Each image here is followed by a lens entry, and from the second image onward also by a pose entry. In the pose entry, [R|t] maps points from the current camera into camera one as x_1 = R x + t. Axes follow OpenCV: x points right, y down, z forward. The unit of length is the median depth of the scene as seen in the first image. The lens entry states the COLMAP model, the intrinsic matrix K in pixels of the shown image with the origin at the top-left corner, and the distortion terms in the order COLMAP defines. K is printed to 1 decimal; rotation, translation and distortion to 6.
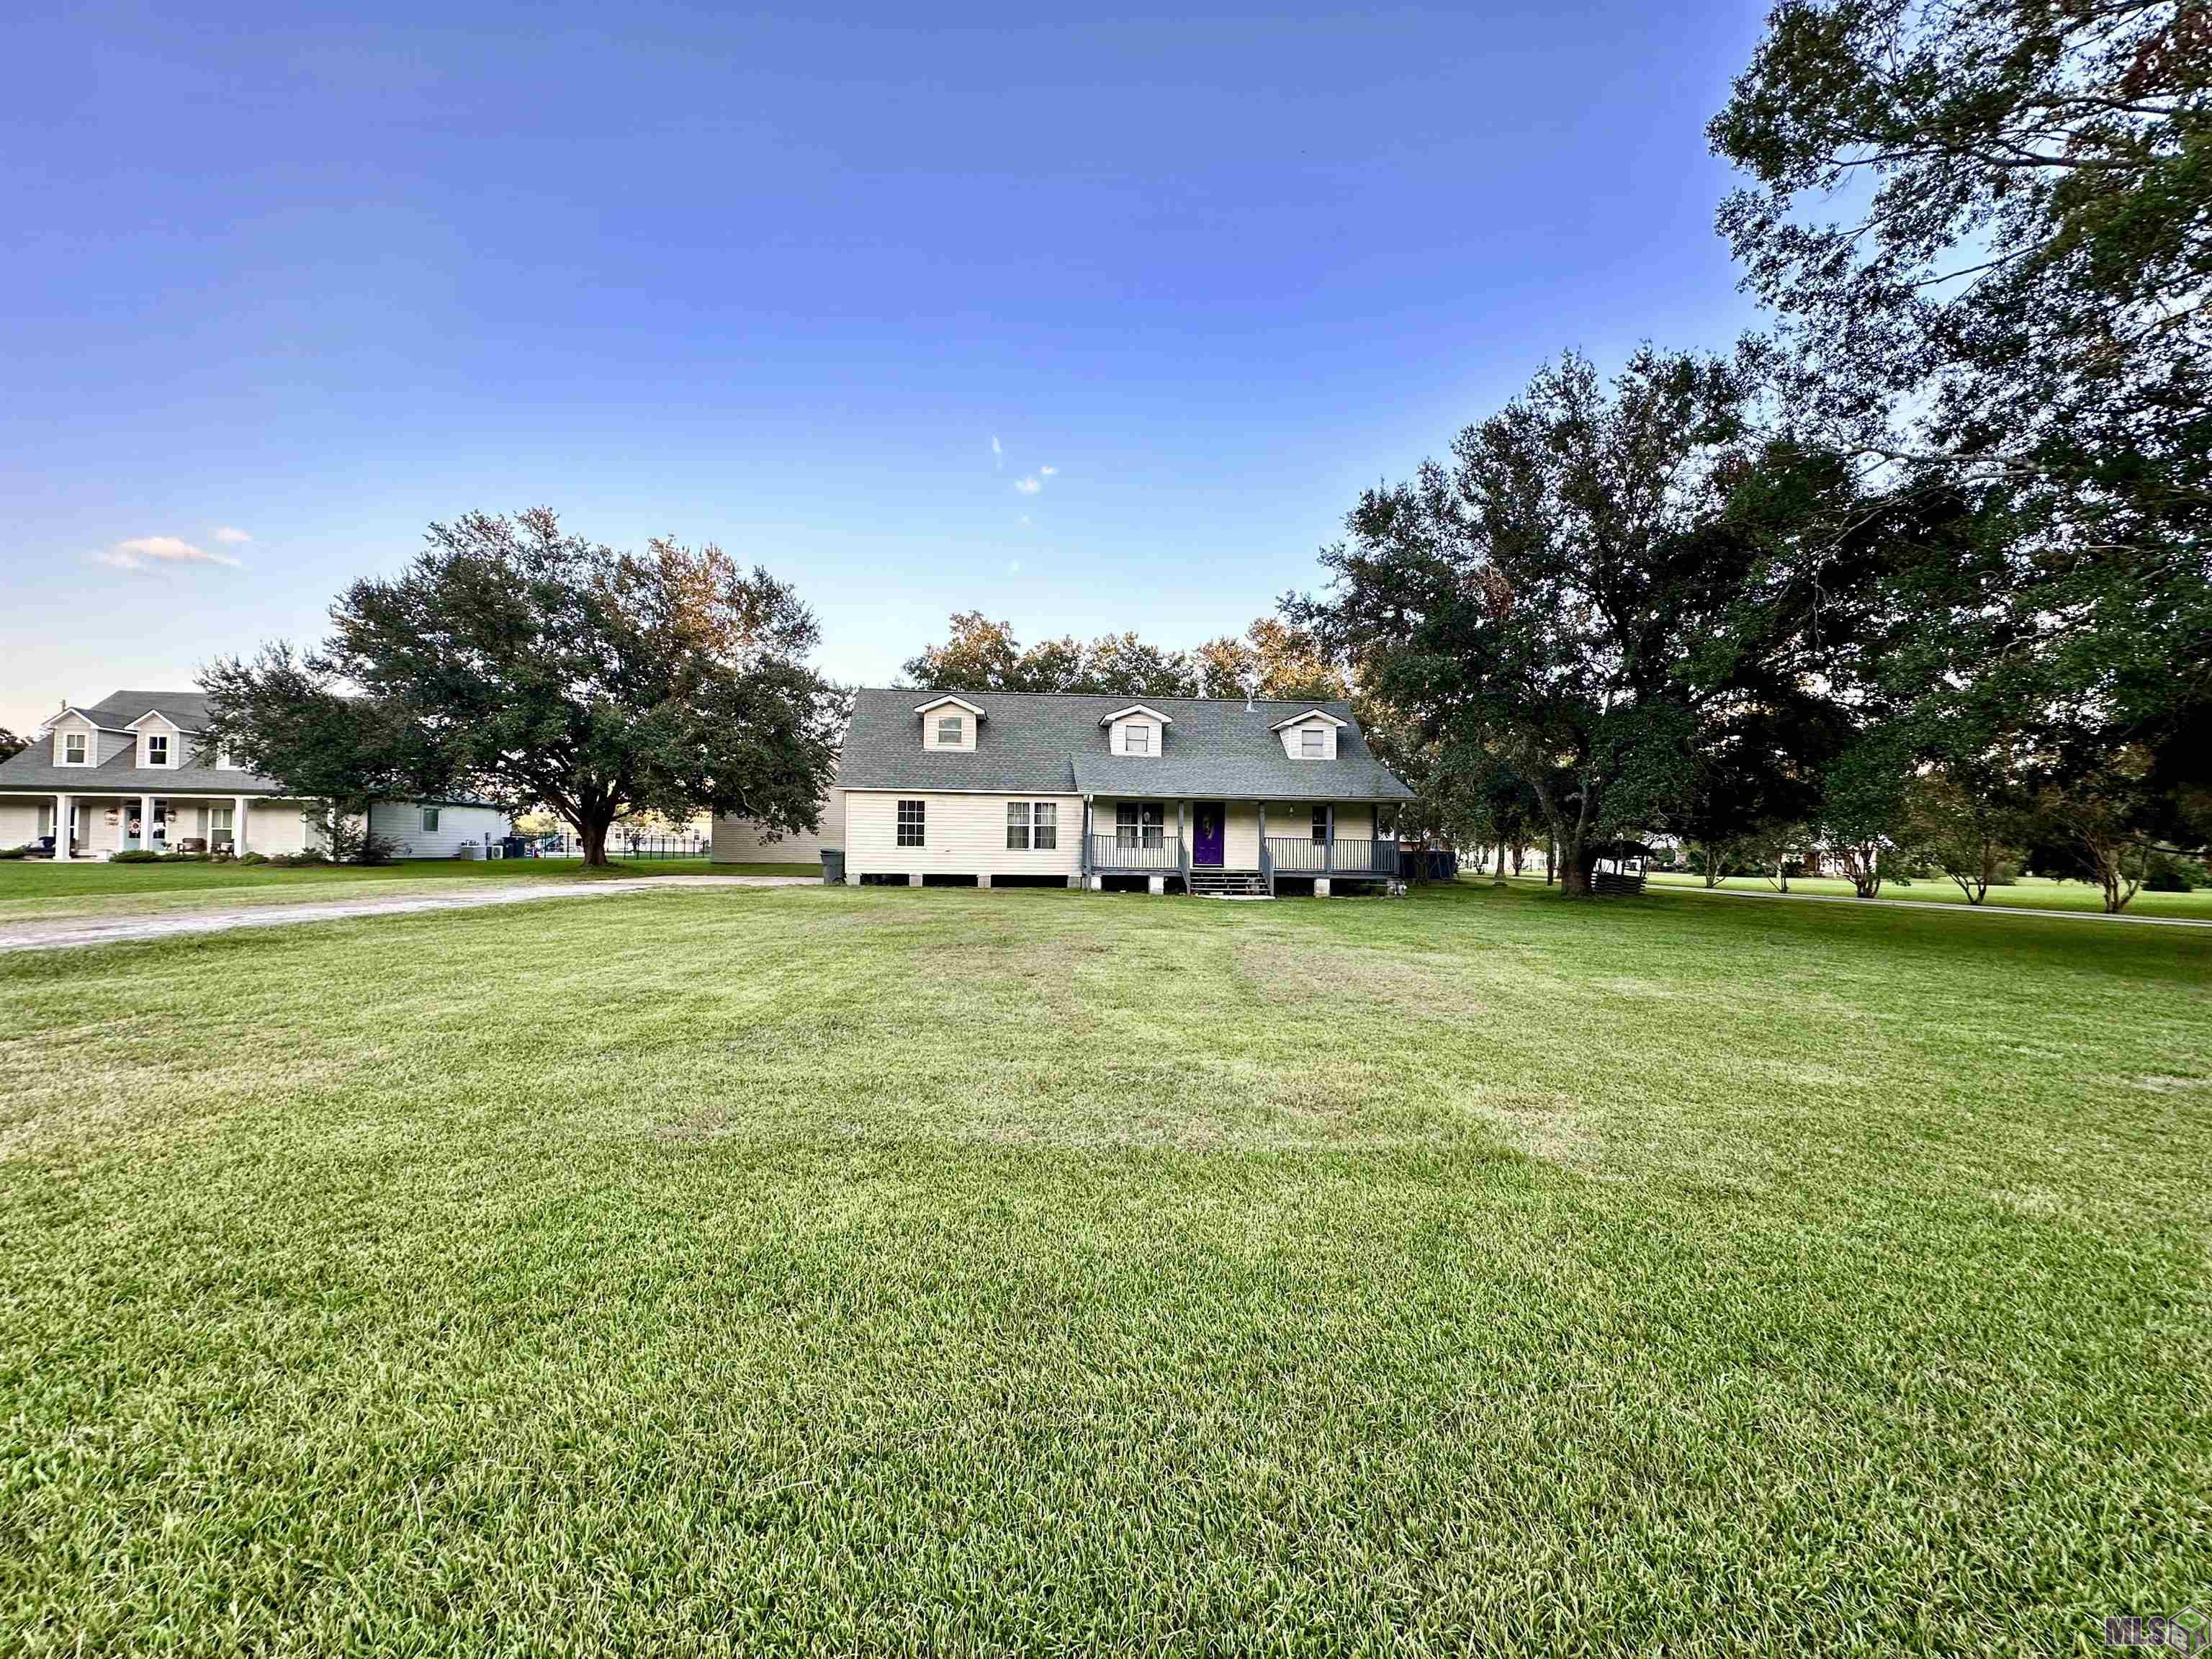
lens RADIAL K [[886.0, 0, 1103.8], [0, 886.0, 832.4], [0, 0, 1]] dist [0.000624, 0.000329]
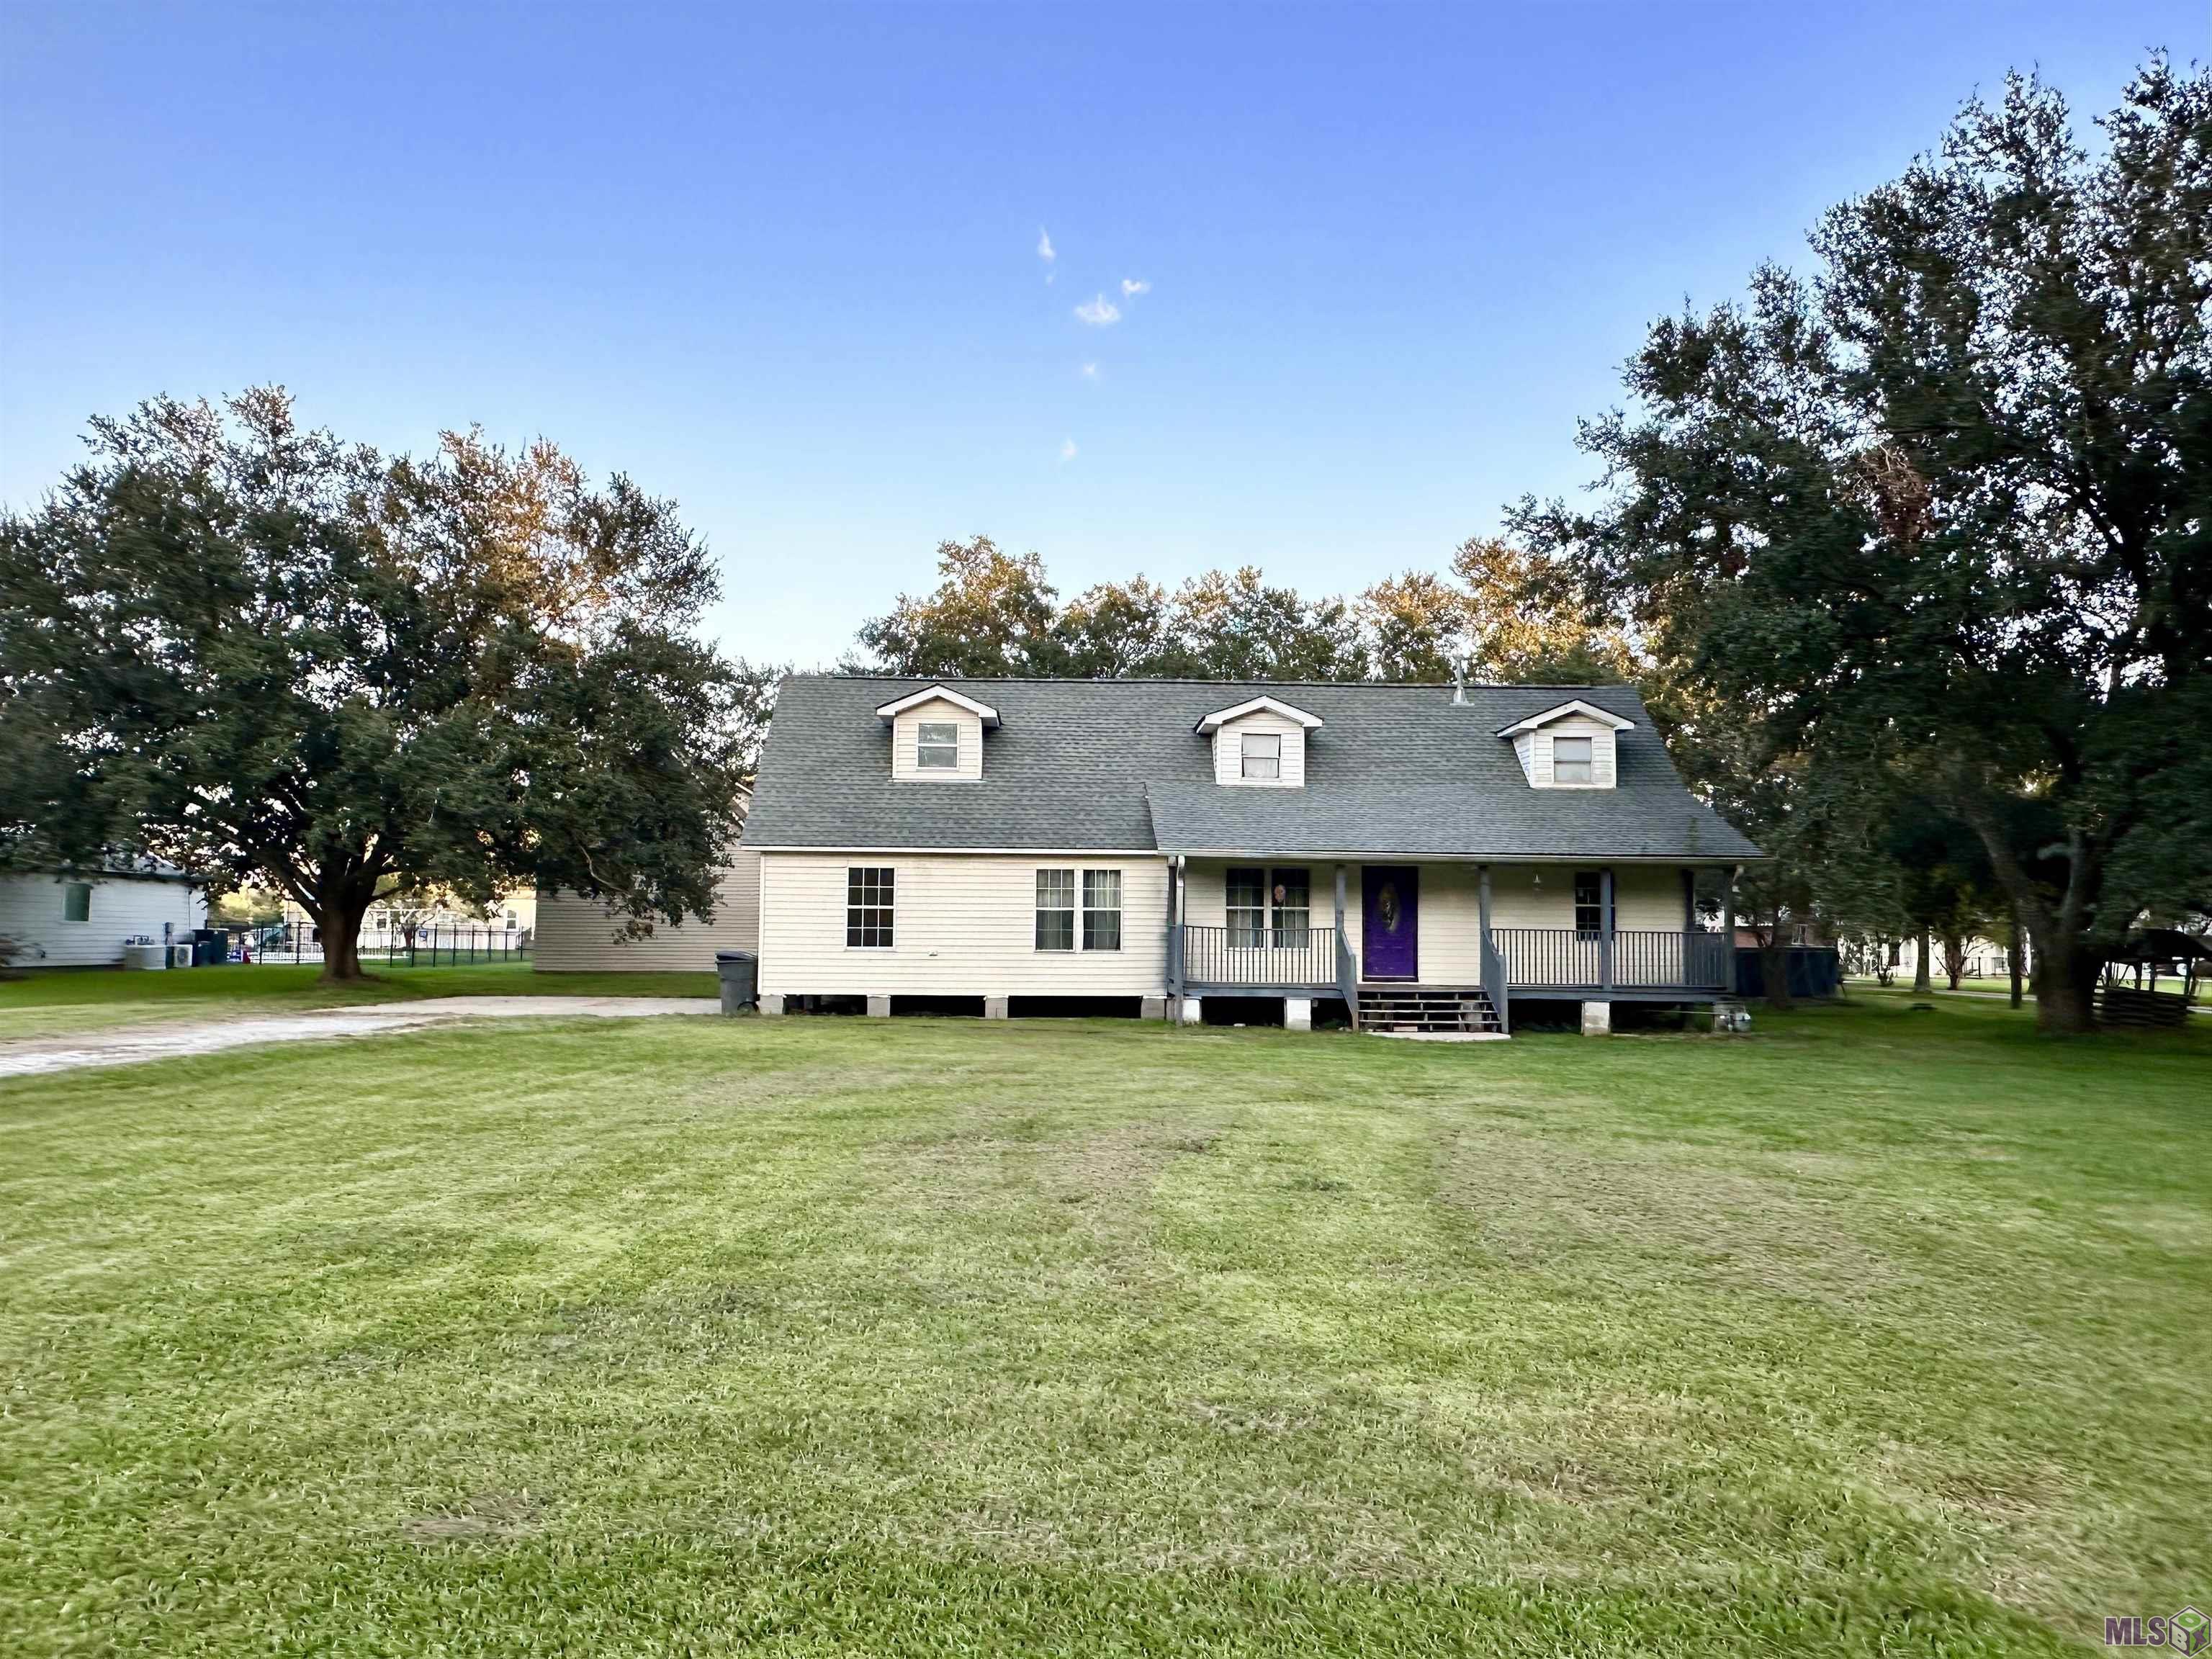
lens RADIAL K [[1544.4, 0, 1110.5], [0, 1544.4, 829.1], [0, 0, 1]] dist [0.000526, 0.001306]
pose [[0.998084, -0.008953, -0.061222, 0.001044], [0.005779, 0.998640, -0.051824, -0.007875], [0.061603, 0.051371, 0.996778, 0.001418]]
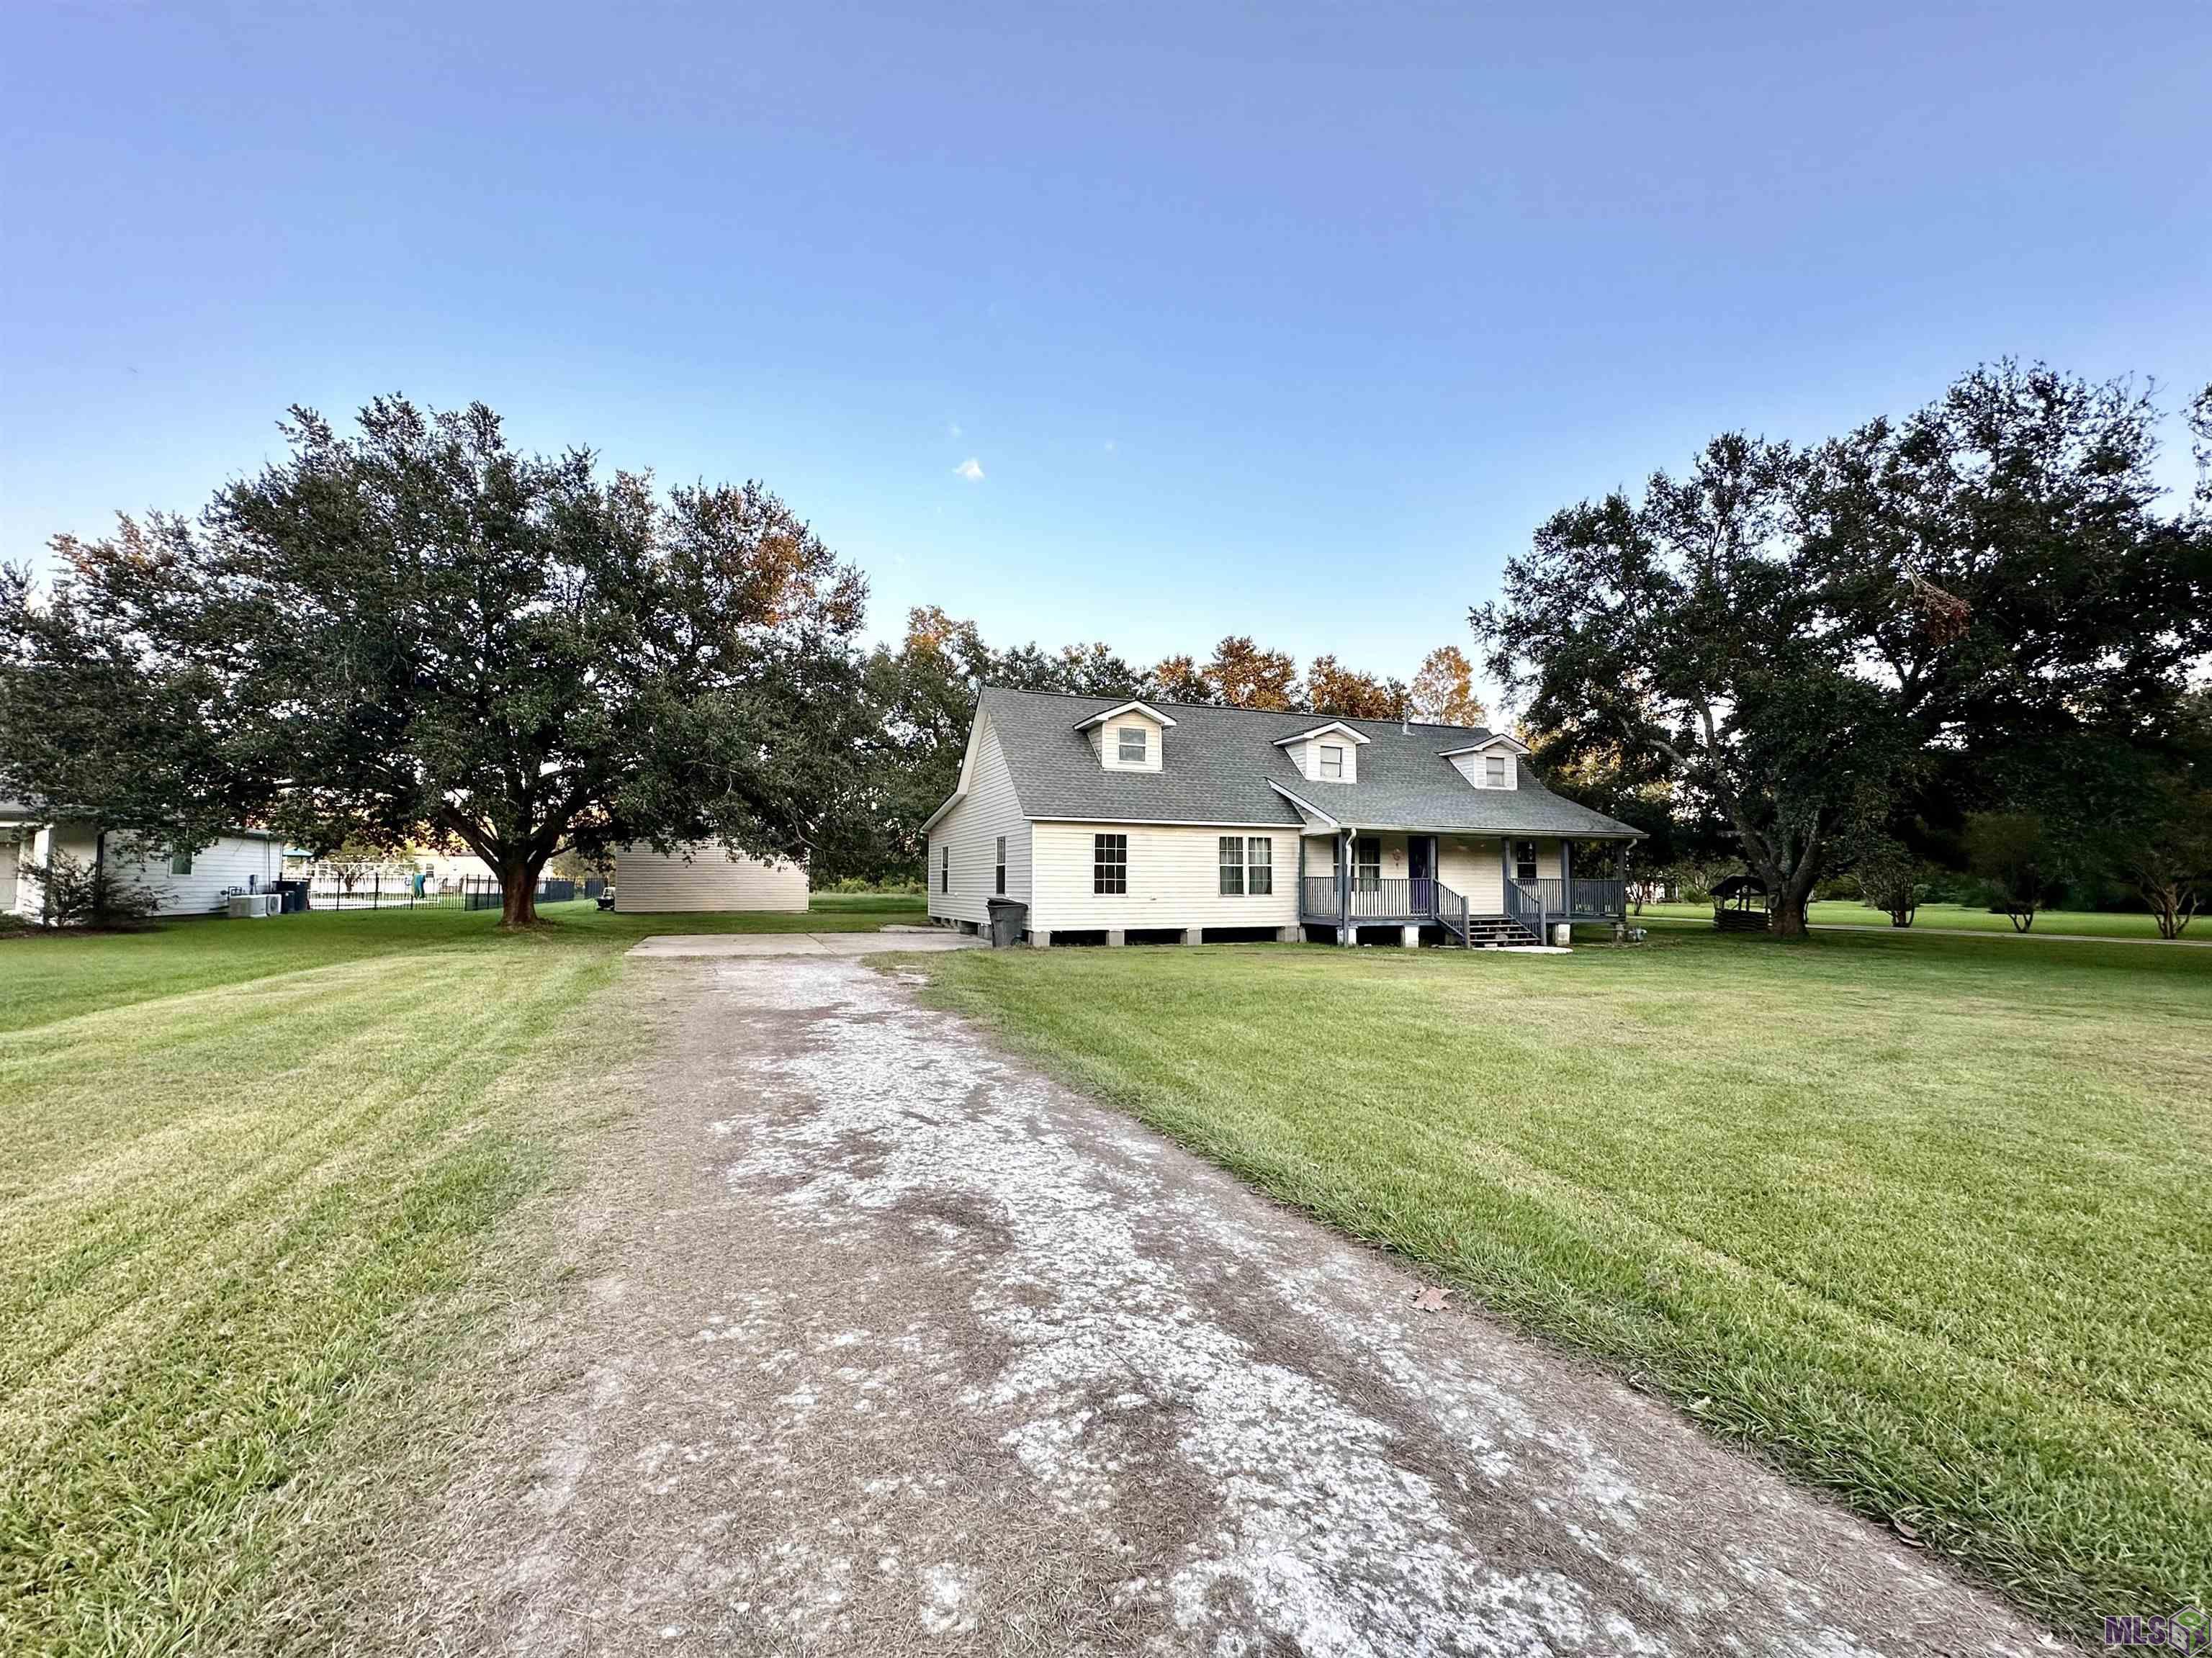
lens RADIAL K [[919.0, 0, 1105.6], [0, 919.0, 838.6], [0, 0, 1]] dist [0.000176, 0.000063]
pose [[0.962418, 0.002439, 0.271561, -0.431316], [0.004583, 0.999671, -0.025219, -0.011973], [-0.271533, 0.025516, 0.962091, 0.228788]]
